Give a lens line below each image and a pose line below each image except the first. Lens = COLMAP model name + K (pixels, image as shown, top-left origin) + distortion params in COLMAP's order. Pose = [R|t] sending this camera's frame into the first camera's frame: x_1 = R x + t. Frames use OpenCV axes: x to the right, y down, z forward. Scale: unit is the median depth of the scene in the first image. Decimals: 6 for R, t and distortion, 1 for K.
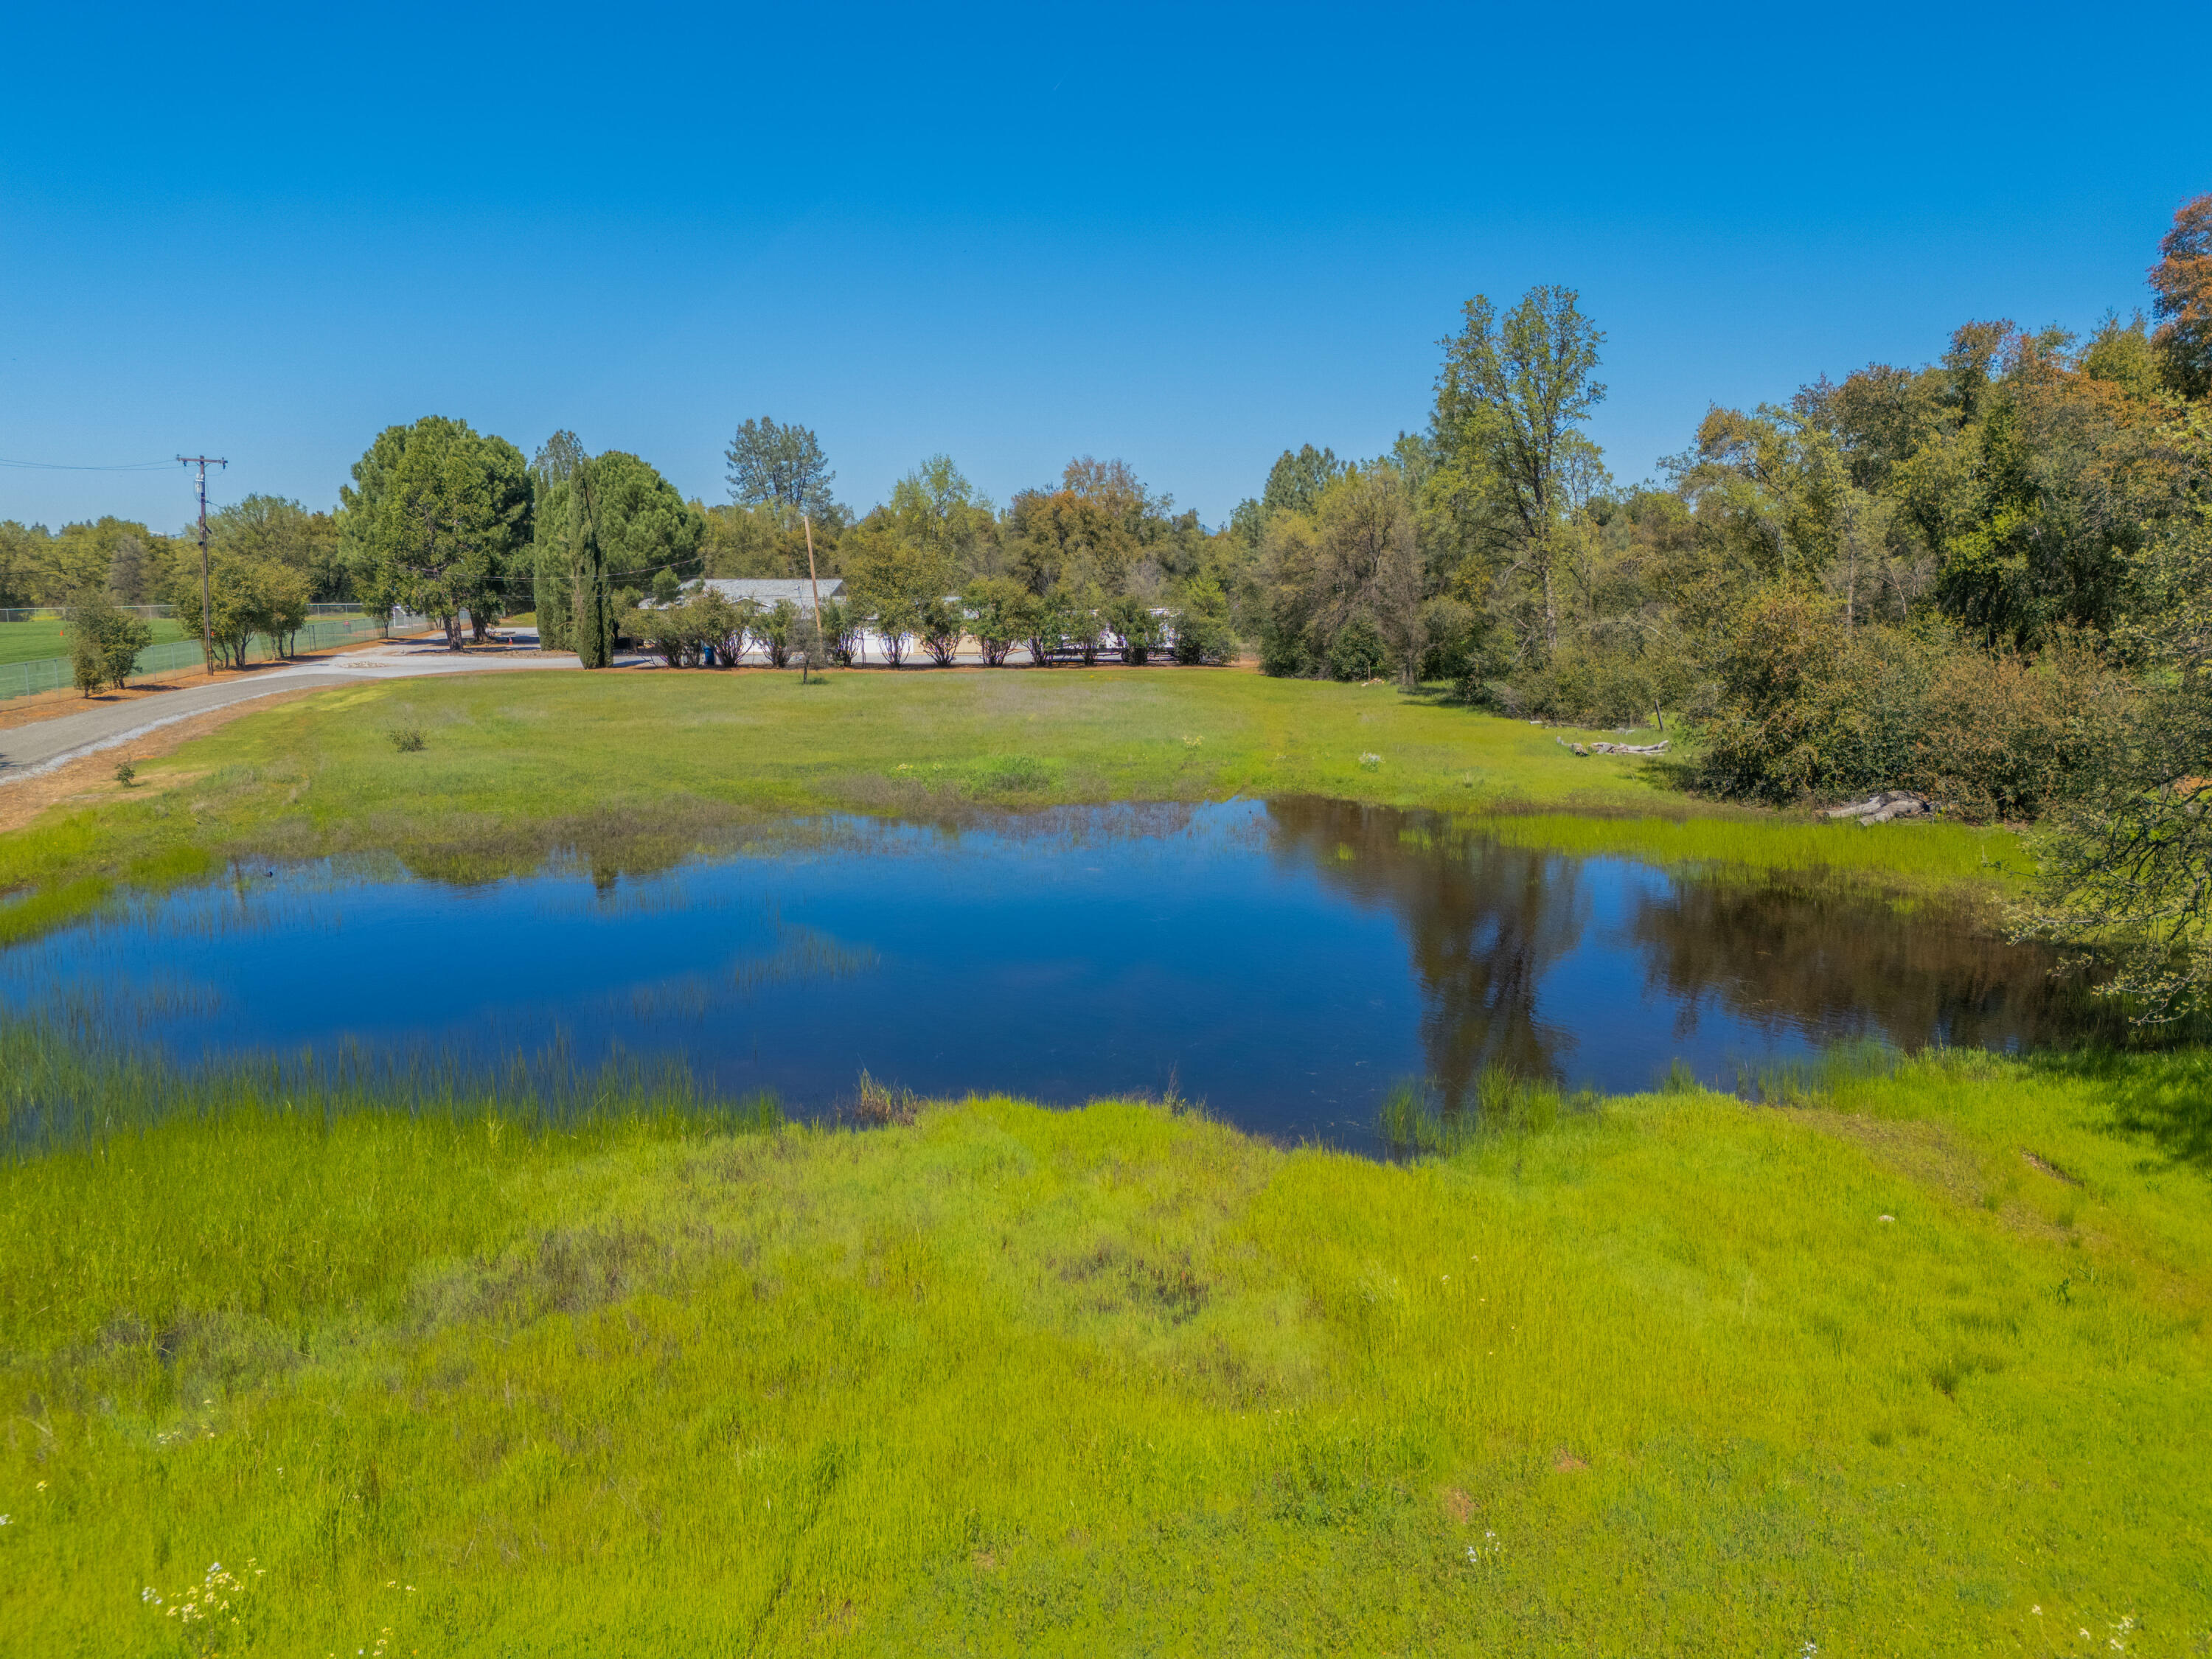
lens RADIAL K [[1592.7, 0, 1111.3], [0, 1592.7, 847.1], [0, 0, 1]] dist [0.067527, -0.066546]
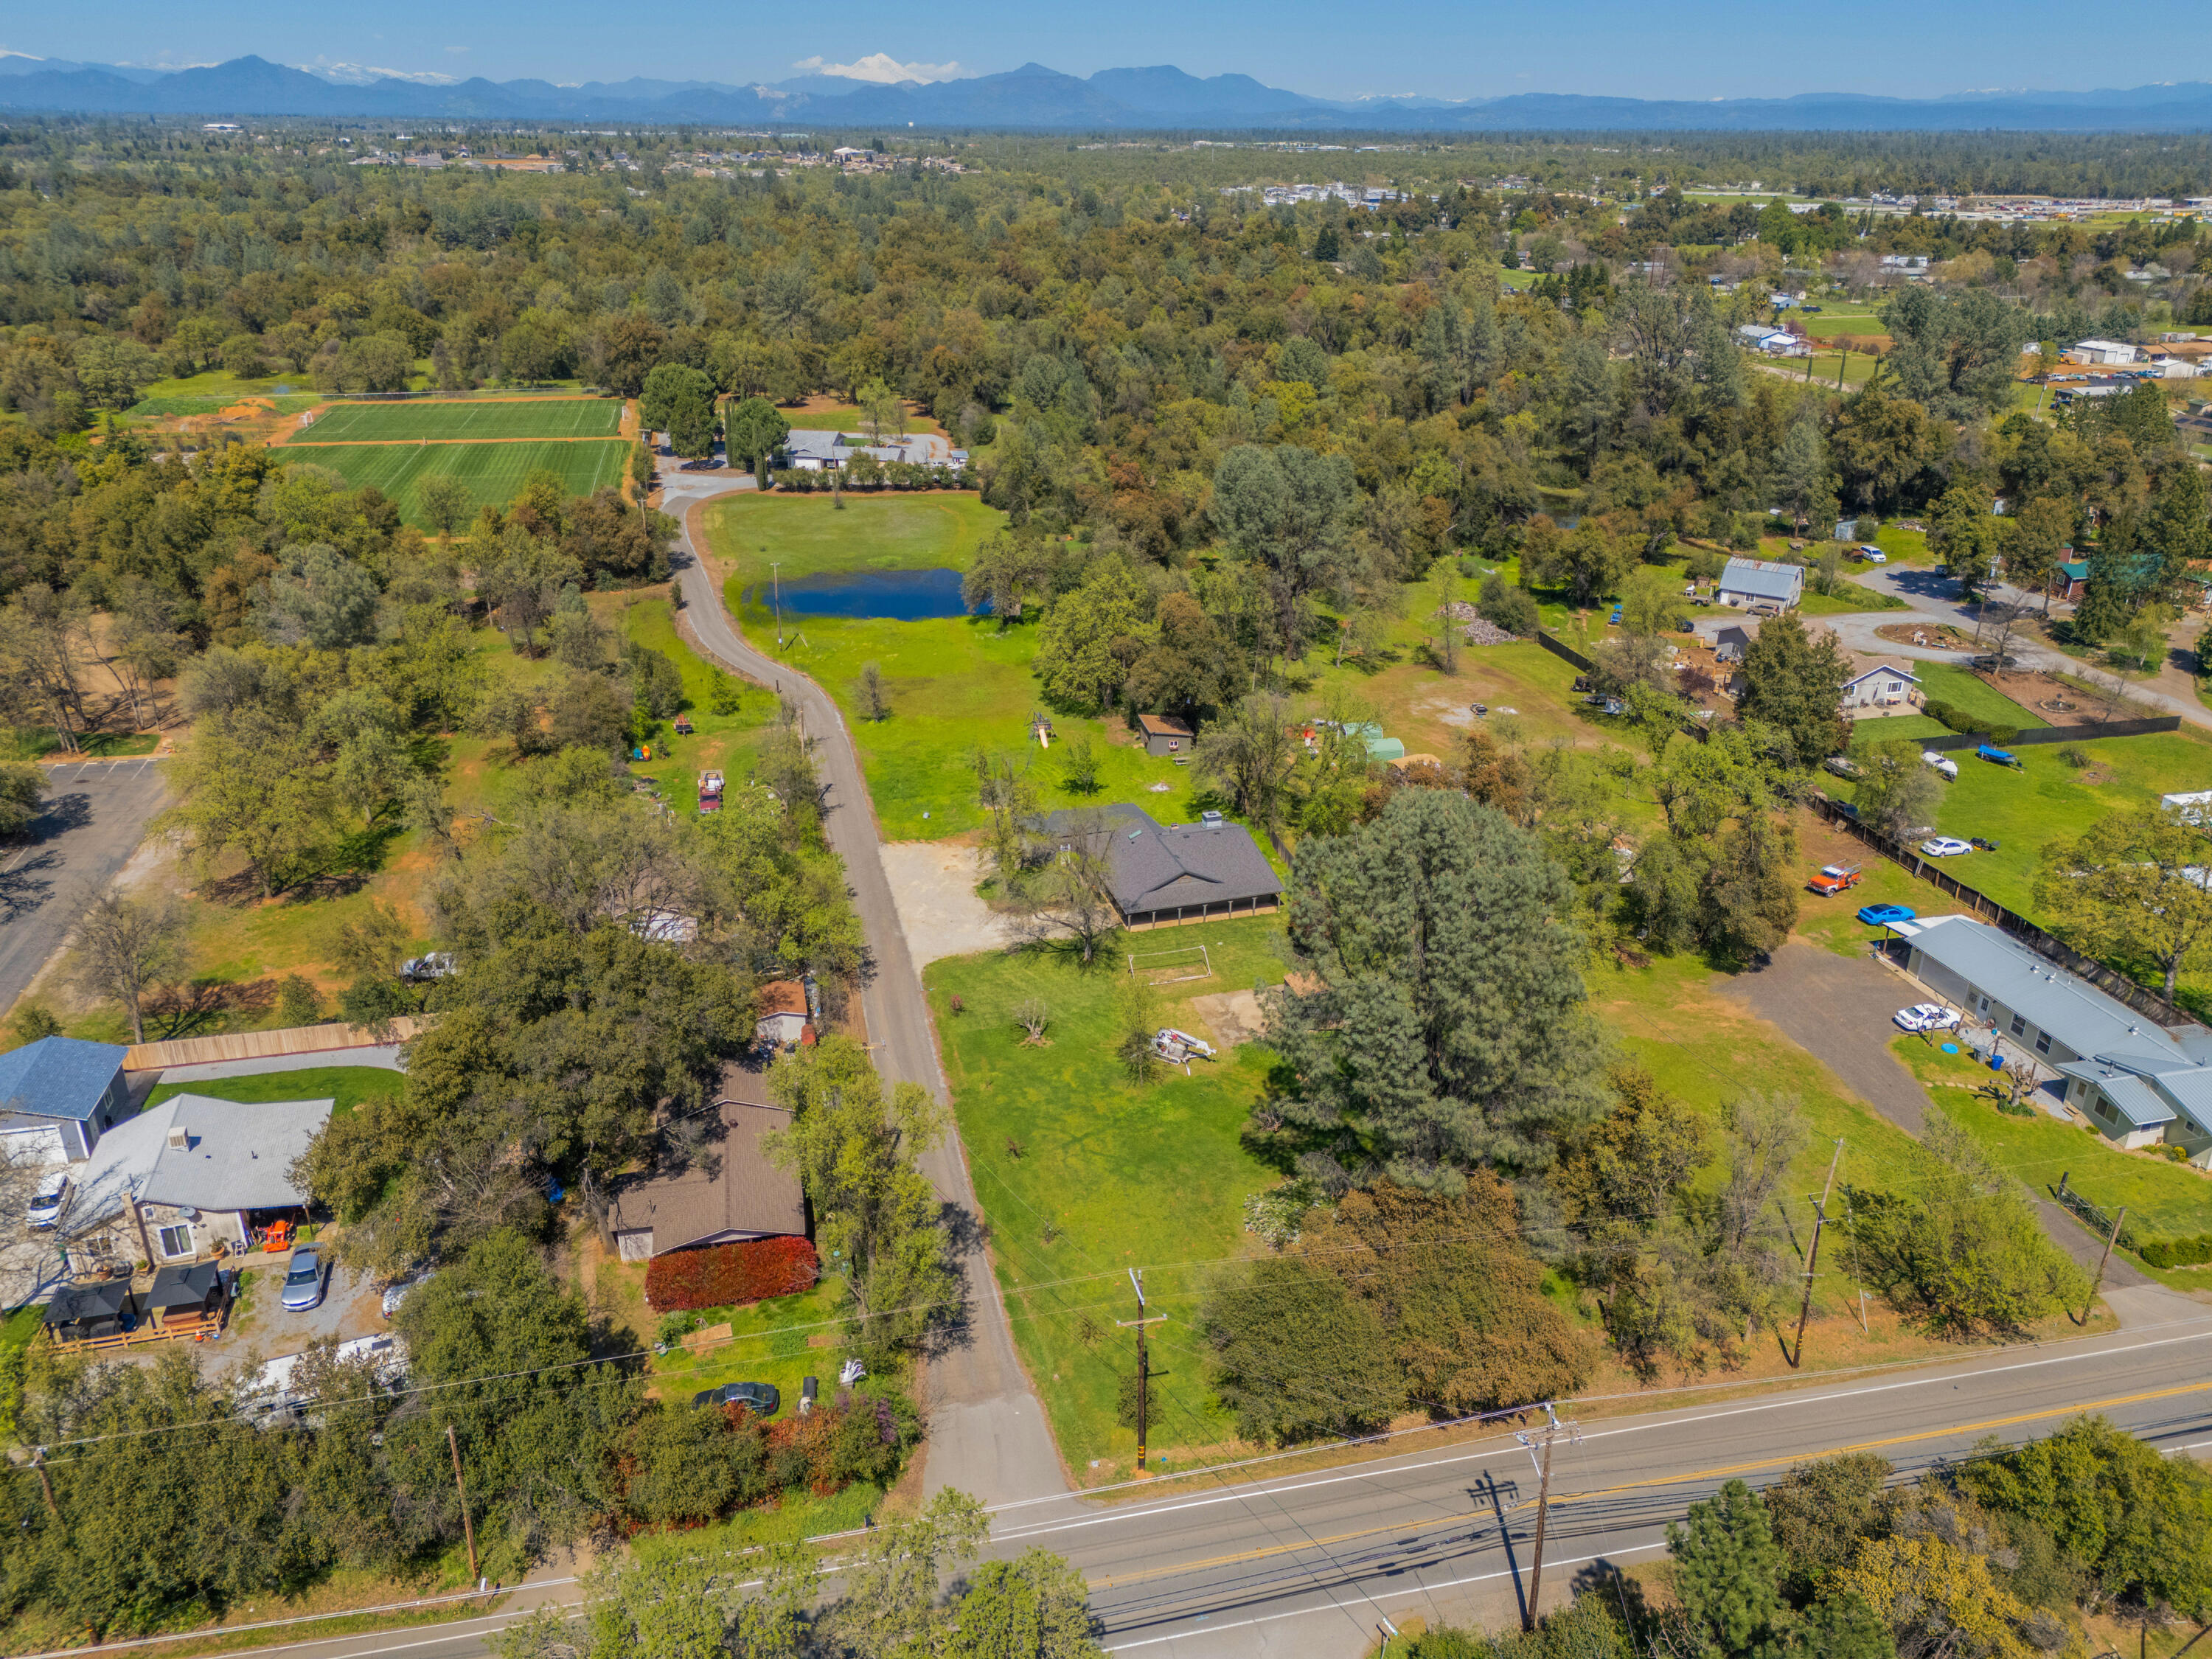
lens RADIAL K [[1592.7, 0, 1111.3], [0, 1592.7, 847.1], [0, 0, 1]] dist [0.067527, -0.066546]
pose [[0.999649, 0.006881, 0.025571, 0.262511], [-0.013088, 0.967847, 0.251200, -0.231437], [-0.023020, -0.251447, 0.967597, -2.120506]]
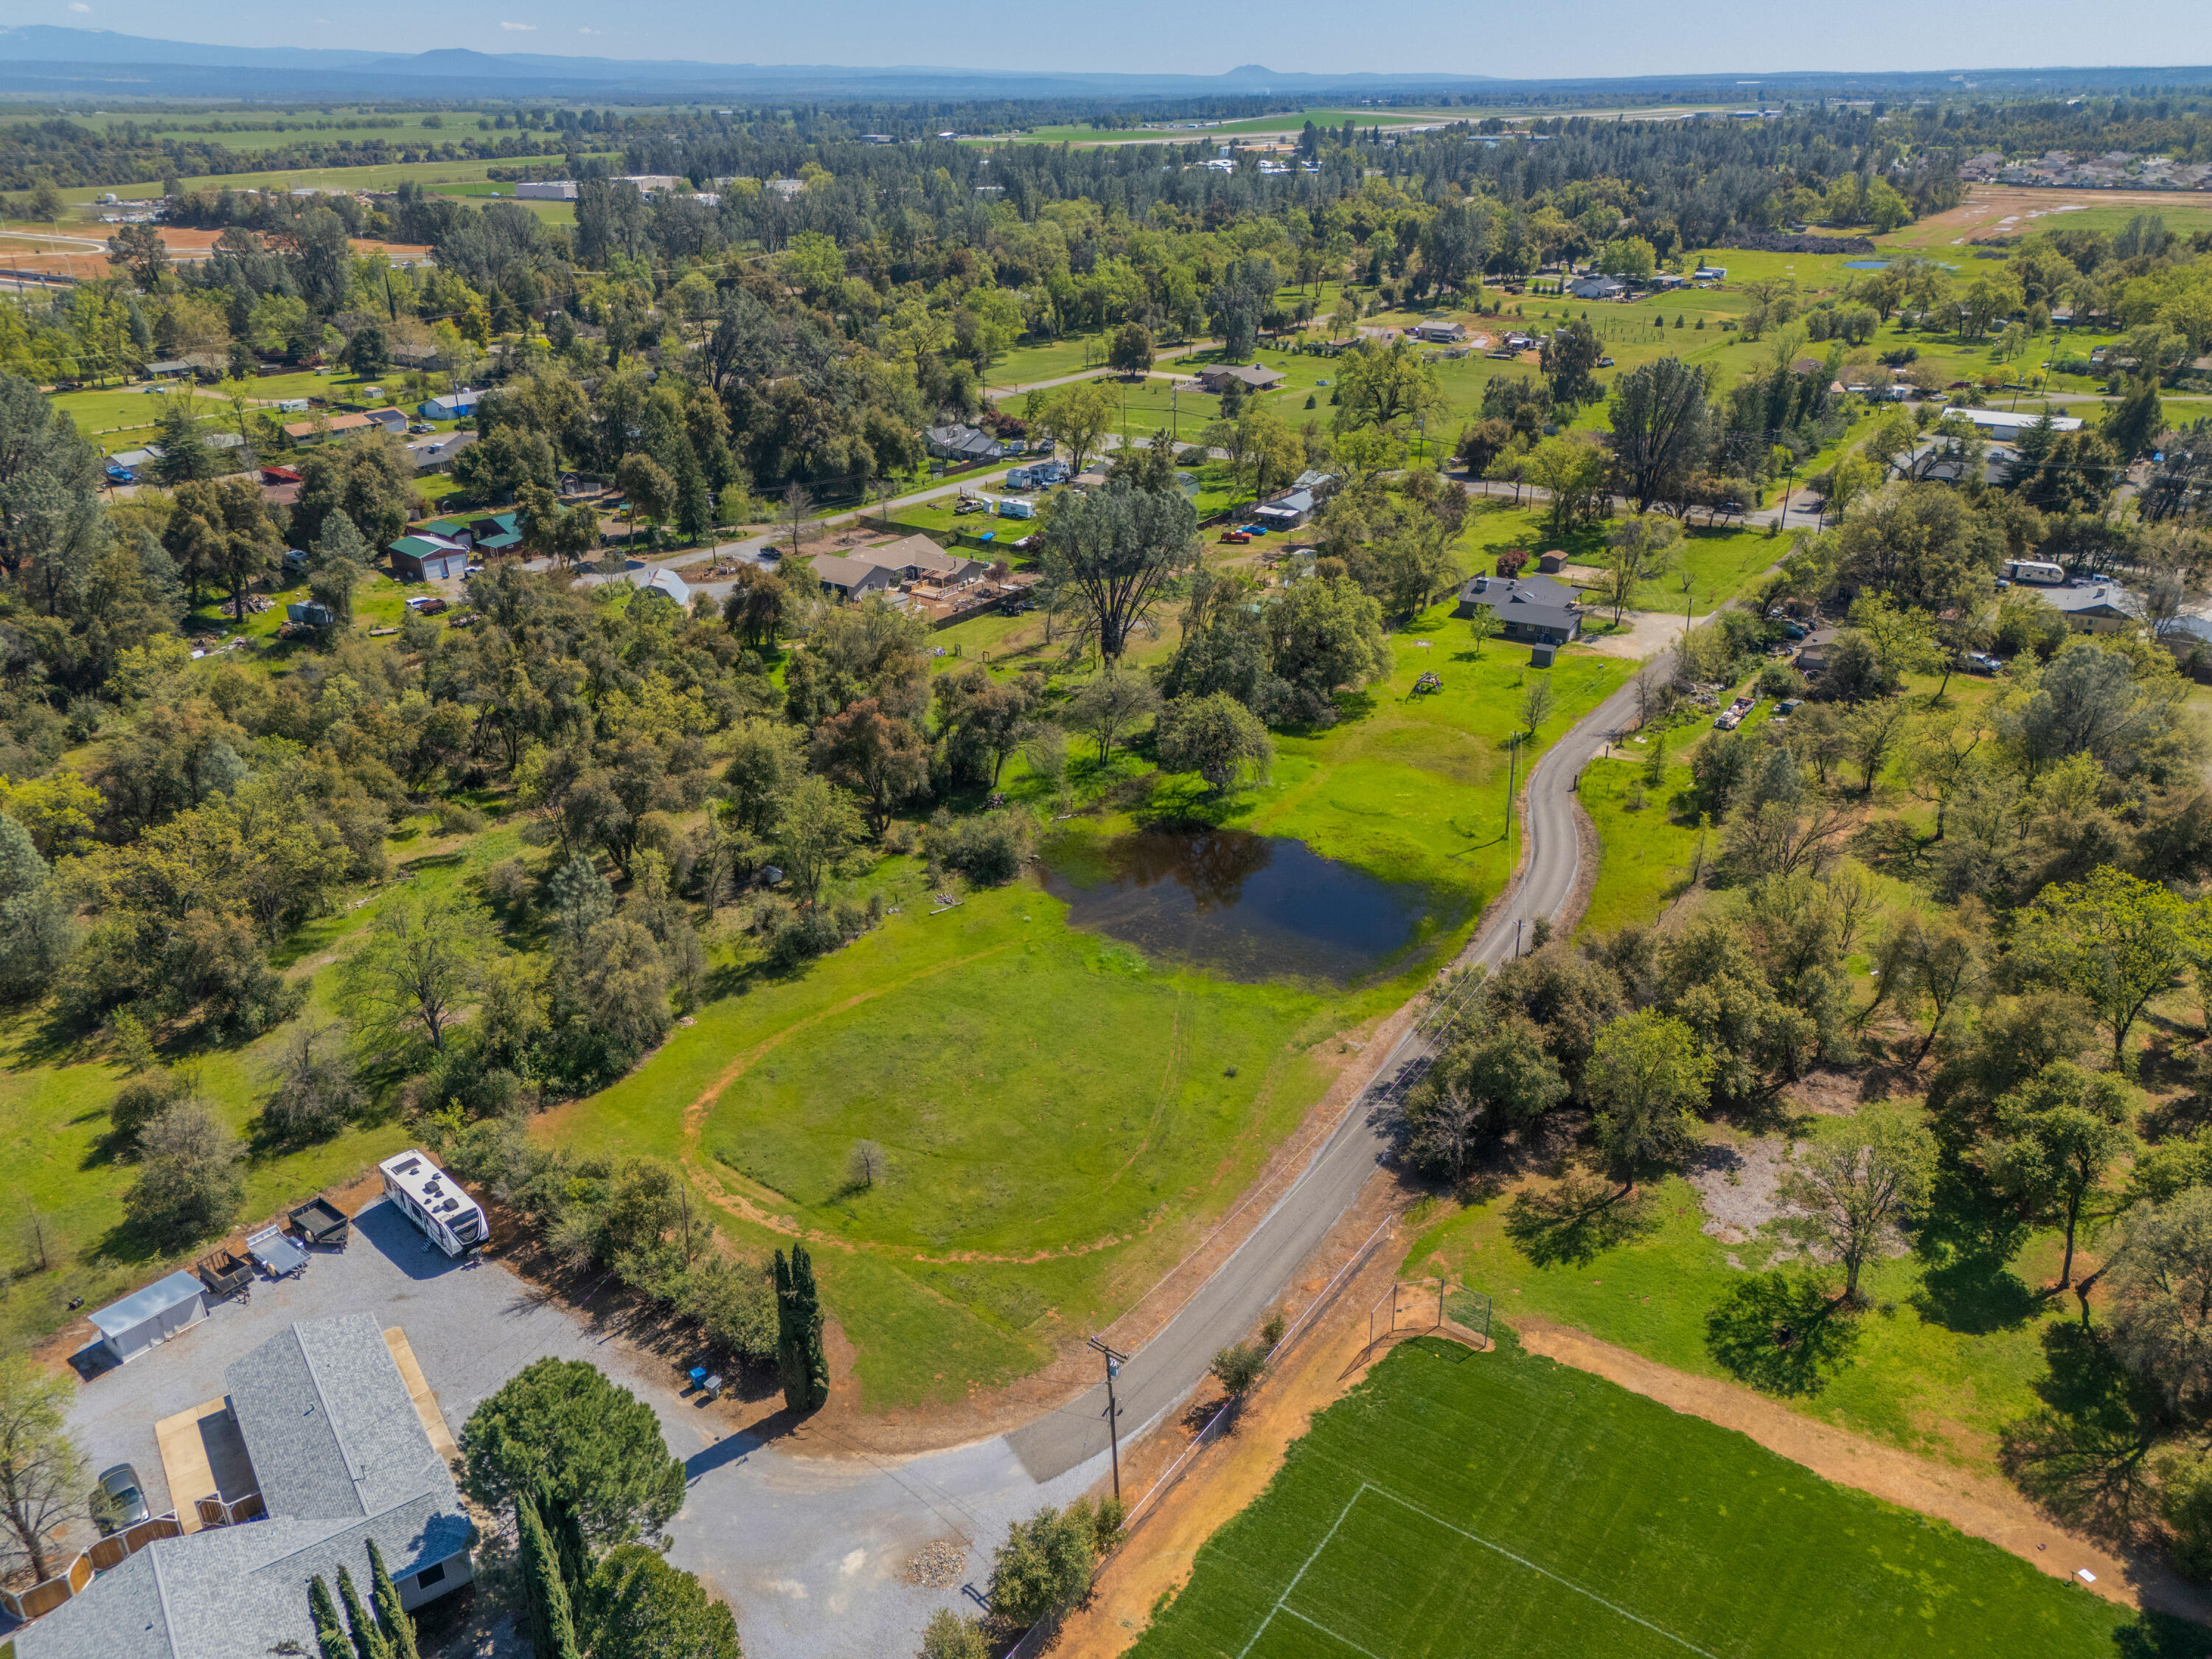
lens RADIAL K [[1599.4, 0, 1116.5], [0, 1599.4, 821.1], [0, 0, 1]] dist [0.077245, -0.078621]
pose [[-0.680167, -0.296947, 0.670220, -1.001138], [0.119946, 0.856877, 0.501373, -0.886936], [-0.723178, 0.421408, -0.547201, 1.269936]]
